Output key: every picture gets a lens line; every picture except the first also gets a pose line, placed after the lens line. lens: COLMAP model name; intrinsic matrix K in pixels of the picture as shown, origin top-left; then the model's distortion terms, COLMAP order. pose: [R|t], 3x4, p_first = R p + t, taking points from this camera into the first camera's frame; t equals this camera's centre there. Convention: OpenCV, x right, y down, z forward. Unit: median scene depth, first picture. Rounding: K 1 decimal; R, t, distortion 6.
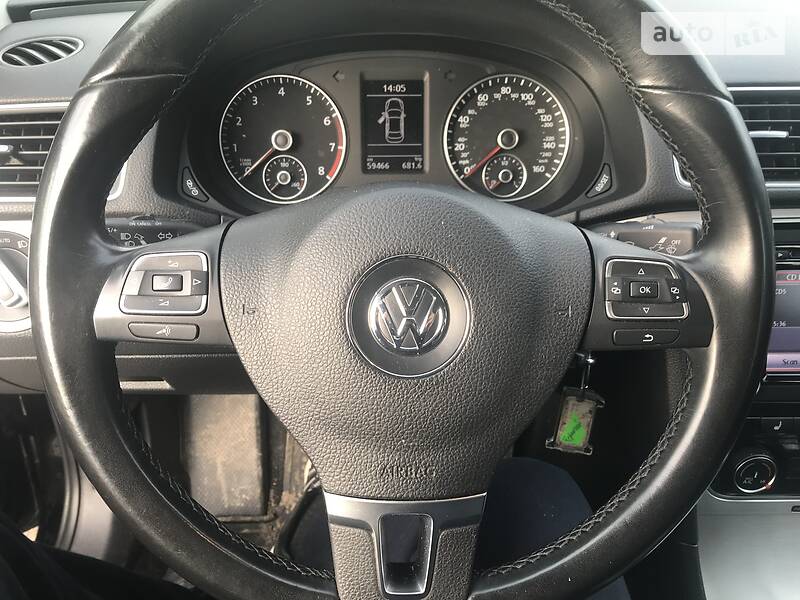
lens RADIAL K [[652.8, 0, 394.9], [0, 652.8, 300.2], [0, 0, 1]] dist [0.003159, 0.016412]
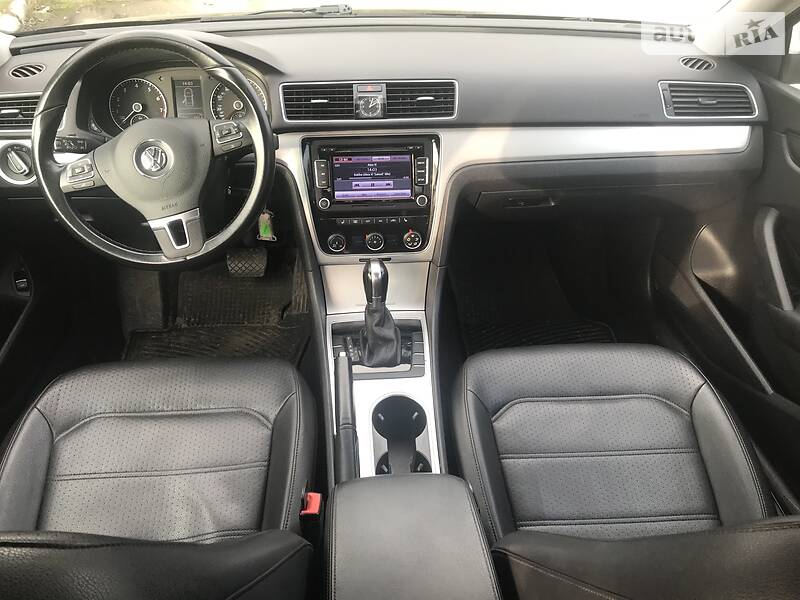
lens RADIAL K [[652.8, 0, 405.2], [0, 652.8, 297.7], [0, 0, 1]] dist [0.003159, 0.016412]
pose [[0.998481, -0.030478, 0.045890, 0.639160], [0.029110, 0.999120, 0.030199, 0.379196], [-0.046770, -0.028817, 0.998490, -1.347670]]
